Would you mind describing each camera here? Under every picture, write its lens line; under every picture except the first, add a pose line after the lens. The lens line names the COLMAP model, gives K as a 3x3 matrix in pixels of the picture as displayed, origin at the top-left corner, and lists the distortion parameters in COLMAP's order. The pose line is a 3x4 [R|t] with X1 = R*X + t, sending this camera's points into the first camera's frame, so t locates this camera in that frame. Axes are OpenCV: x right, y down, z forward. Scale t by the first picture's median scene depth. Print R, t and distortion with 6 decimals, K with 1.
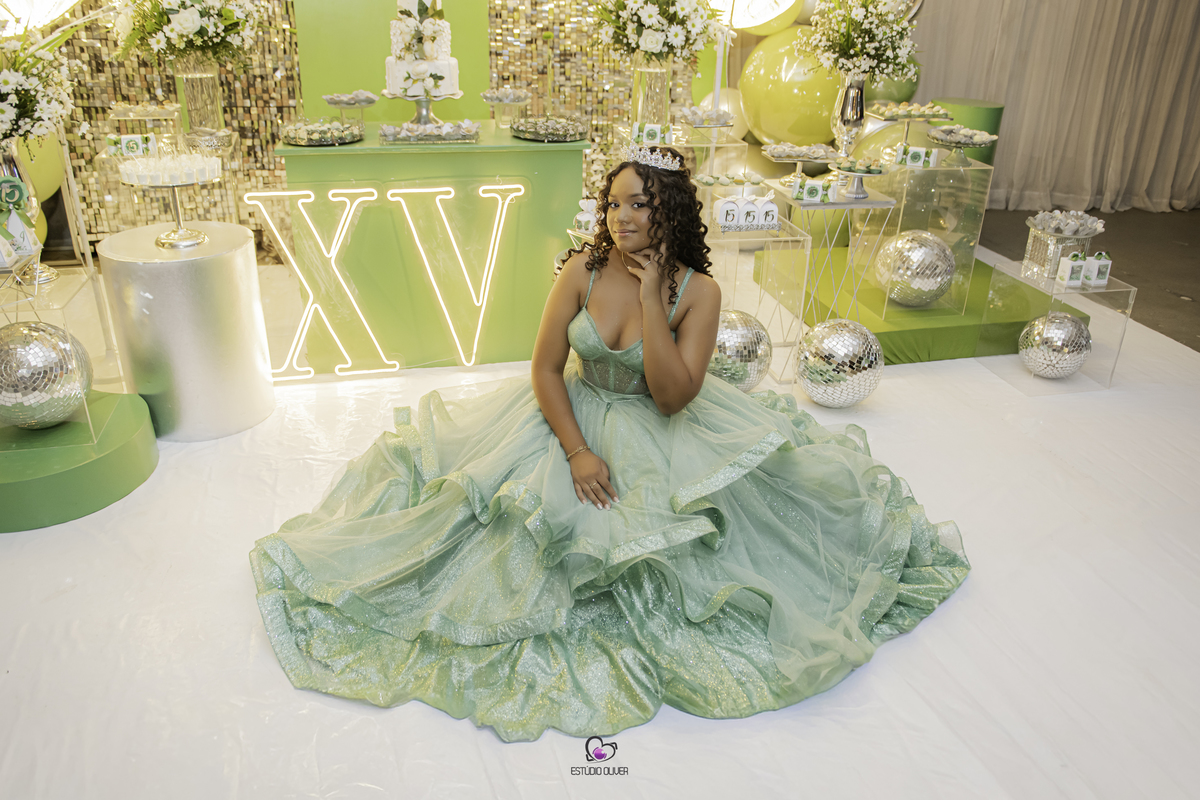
lens RADIAL K [[904.7, 0, 600.0], [0, 904.7, 400.0], [0, 0, 1]] dist [-0.049563, 0.000529]
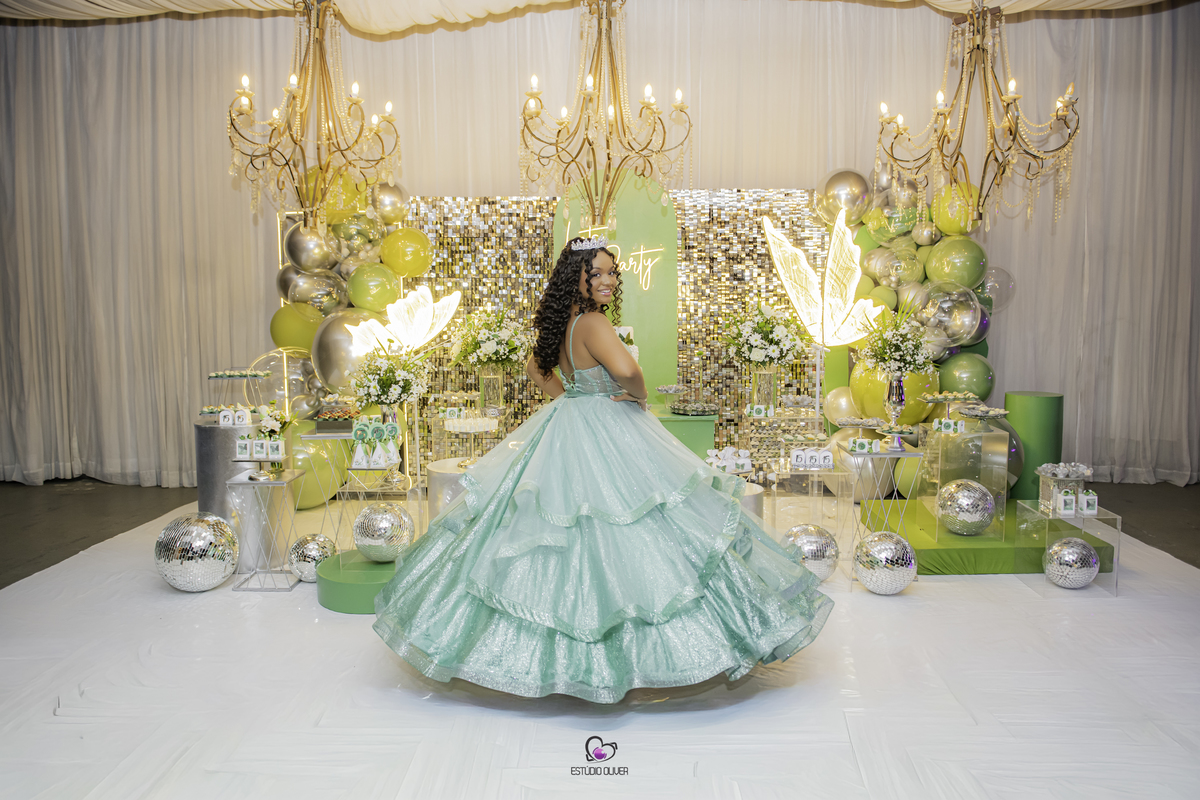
lens RADIAL K [[835.5, 0, 596.3], [0, 835.5, 394.8], [0, 0, 1]] dist [-0.044113, -0.003488]
pose [[0.960124, -0.006137, -0.279509, 0.193737], [-0.088470, 0.941713, -0.324575, 0.175041], [0.265209, 0.336361, 0.903618, -0.396475]]
